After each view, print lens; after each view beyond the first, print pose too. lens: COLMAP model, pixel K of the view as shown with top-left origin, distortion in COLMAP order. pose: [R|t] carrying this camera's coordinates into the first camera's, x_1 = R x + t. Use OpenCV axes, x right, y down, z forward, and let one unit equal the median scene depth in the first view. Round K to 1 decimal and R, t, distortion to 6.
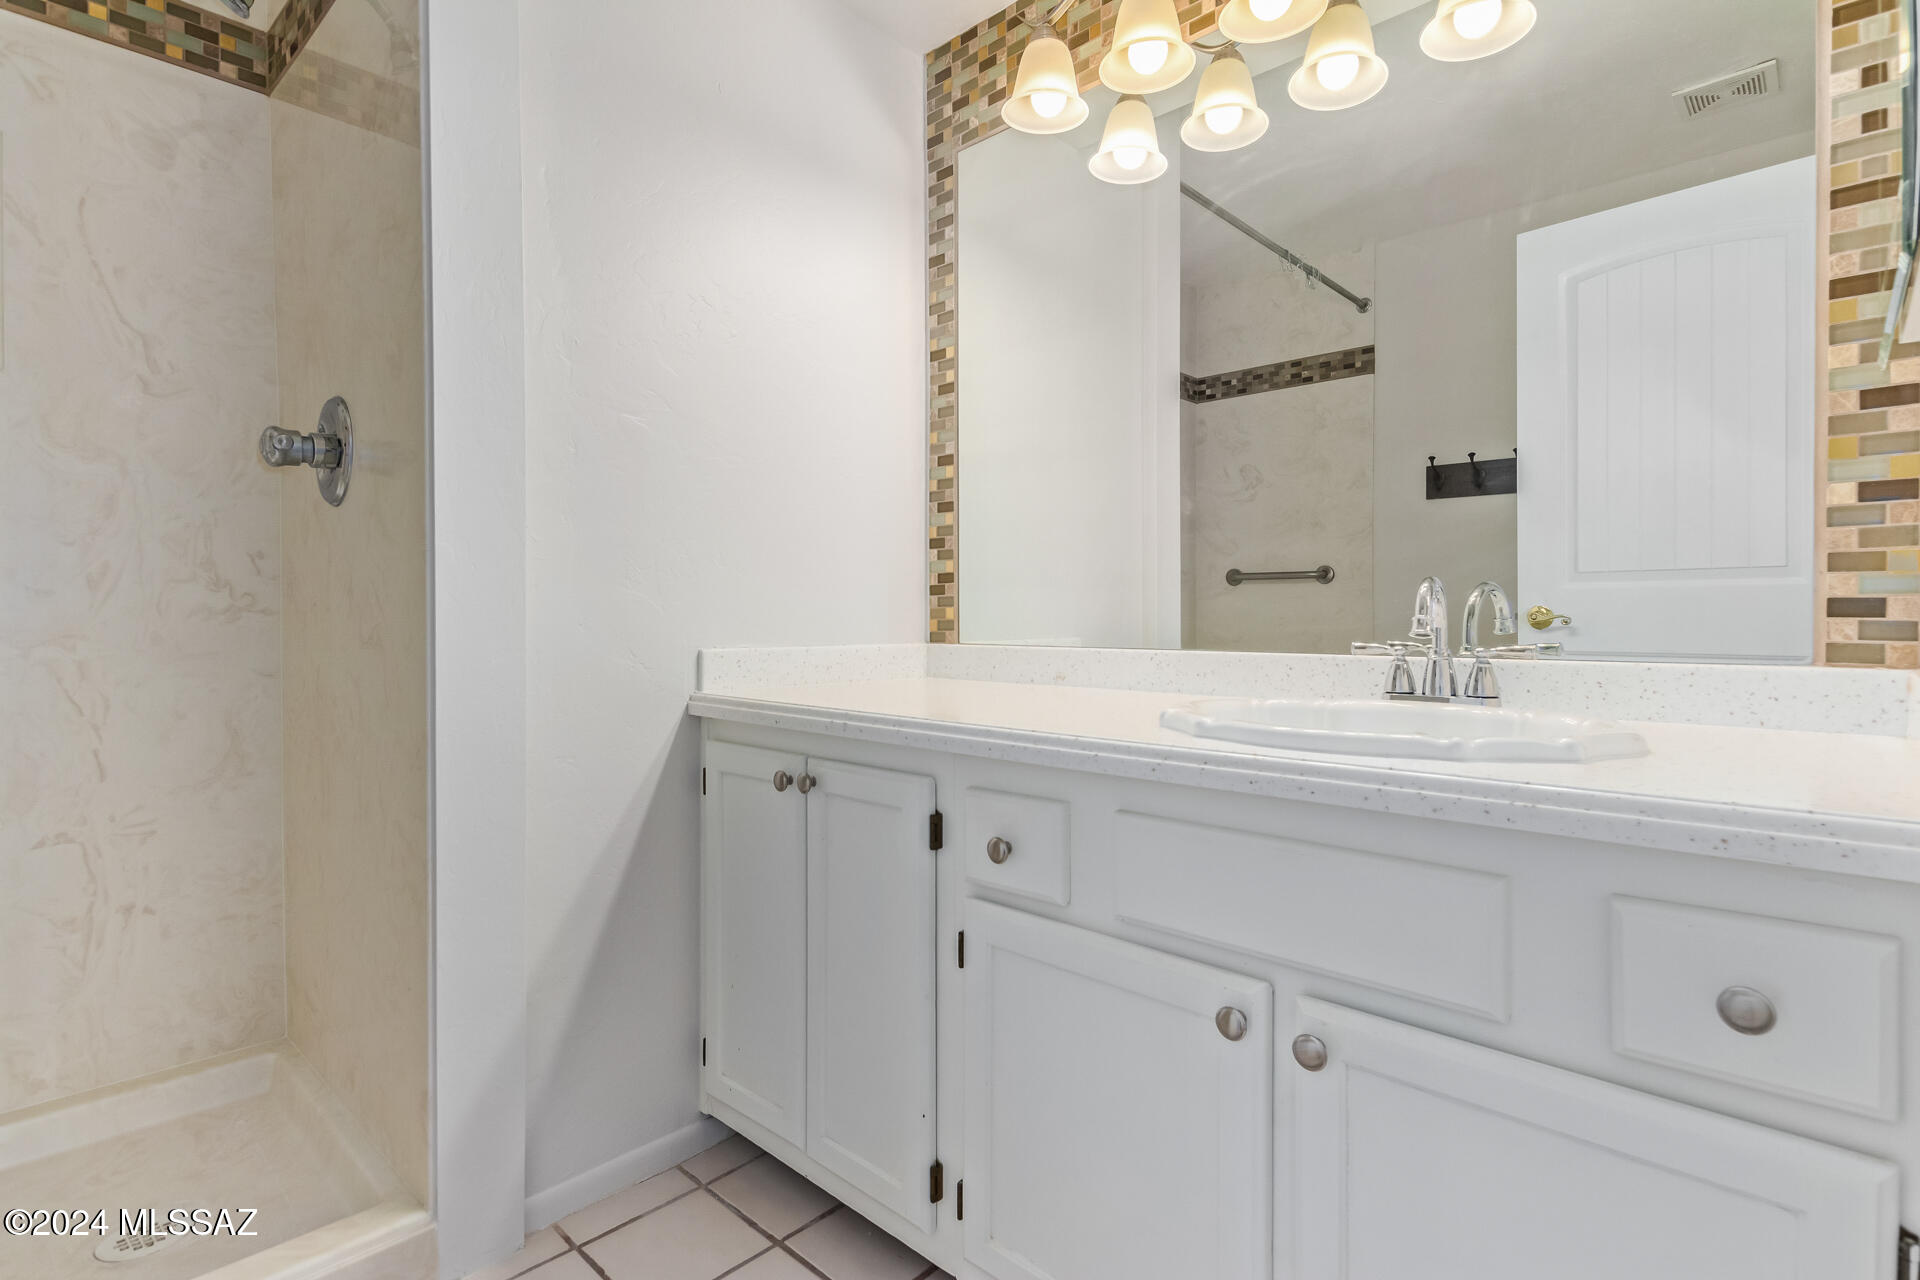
lens RADIAL K [[945.4, 0, 966.8], [0, 945.4, 625.8], [0, 0, 1]] dist [0.009215, -0.001719]
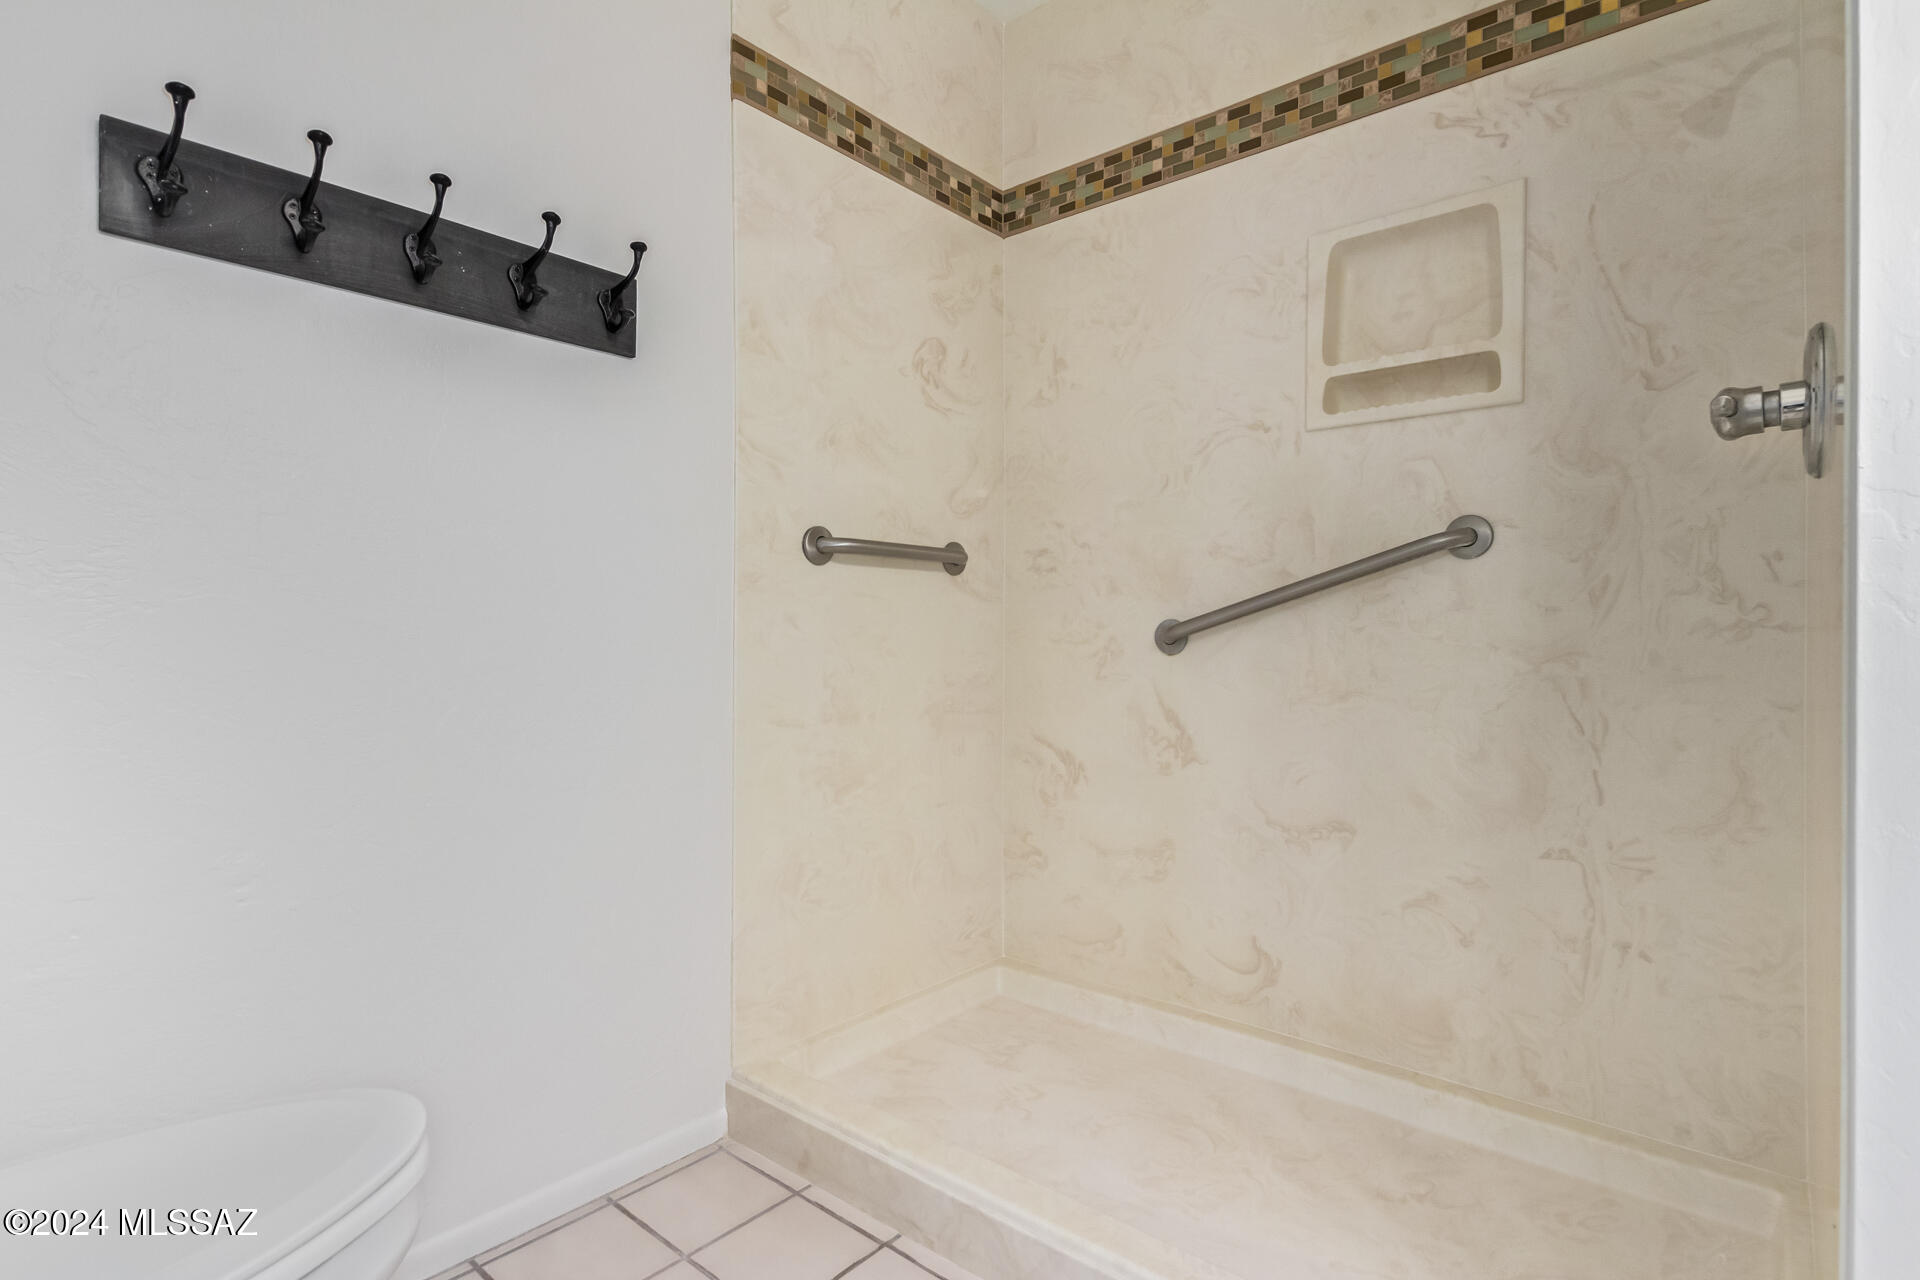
lens RADIAL K [[945.4, 0, 965.6], [0, 945.4, 632.6], [0, 0, 1]] dist [0.009215, -0.001719]
pose [[0.064273, -0.000129, -0.997932, 0.006591], [-0.012259, 0.999924, -0.000918, -0.001609], [0.997857, 0.012292, 0.064266, 0.297312]]
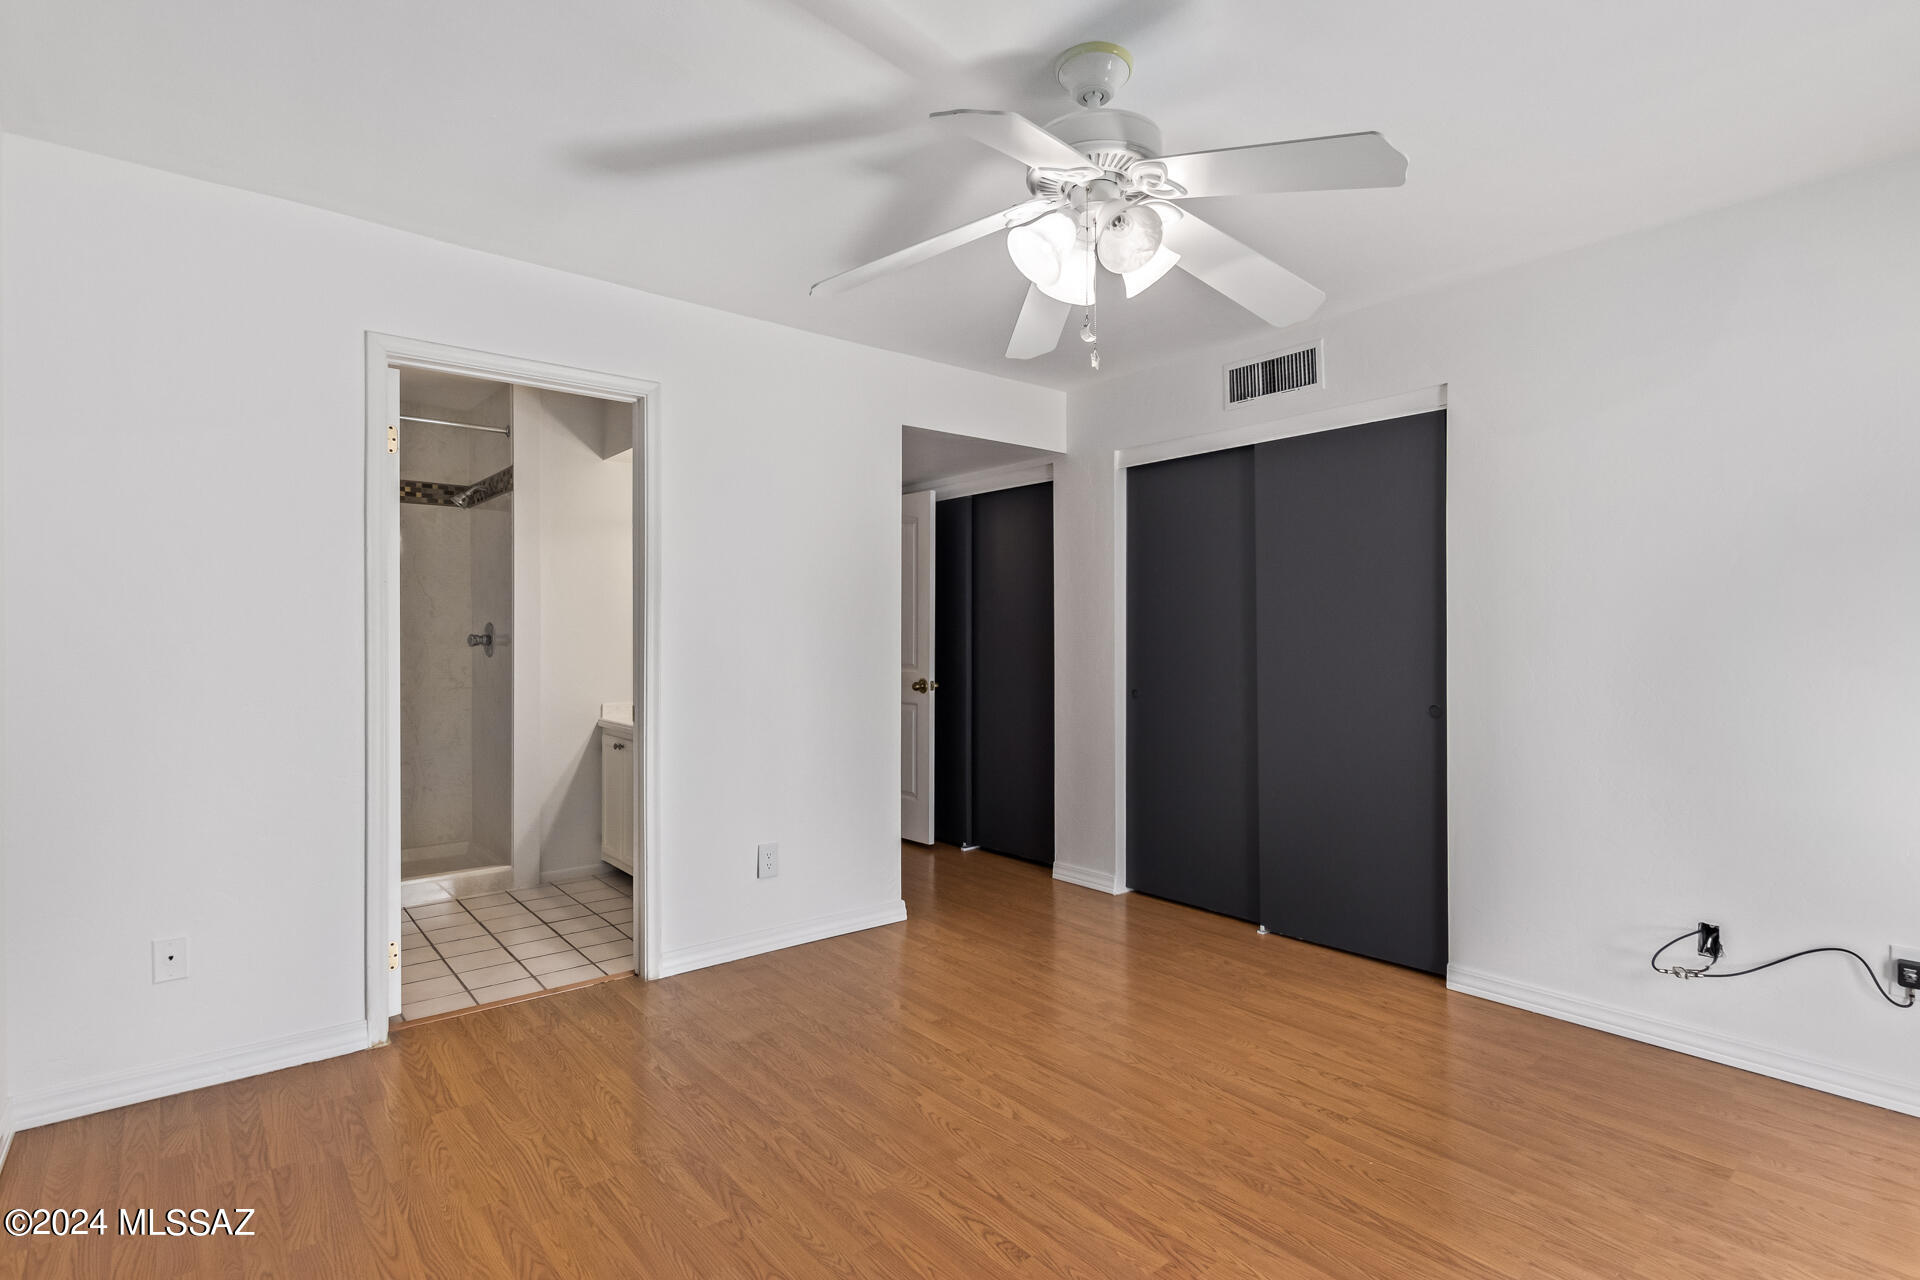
lens RADIAL K [[945.4, 0, 951.4], [0, 945.4, 634.6], [0, 0, 1]] dist [0.009215, -0.001719]
pose [[0.990153, -0.002247, -0.139972, 1.207071], [0.000082, 0.999880, -0.015474, -0.144828], [0.139990, 0.015310, 0.990035, -1.769543]]
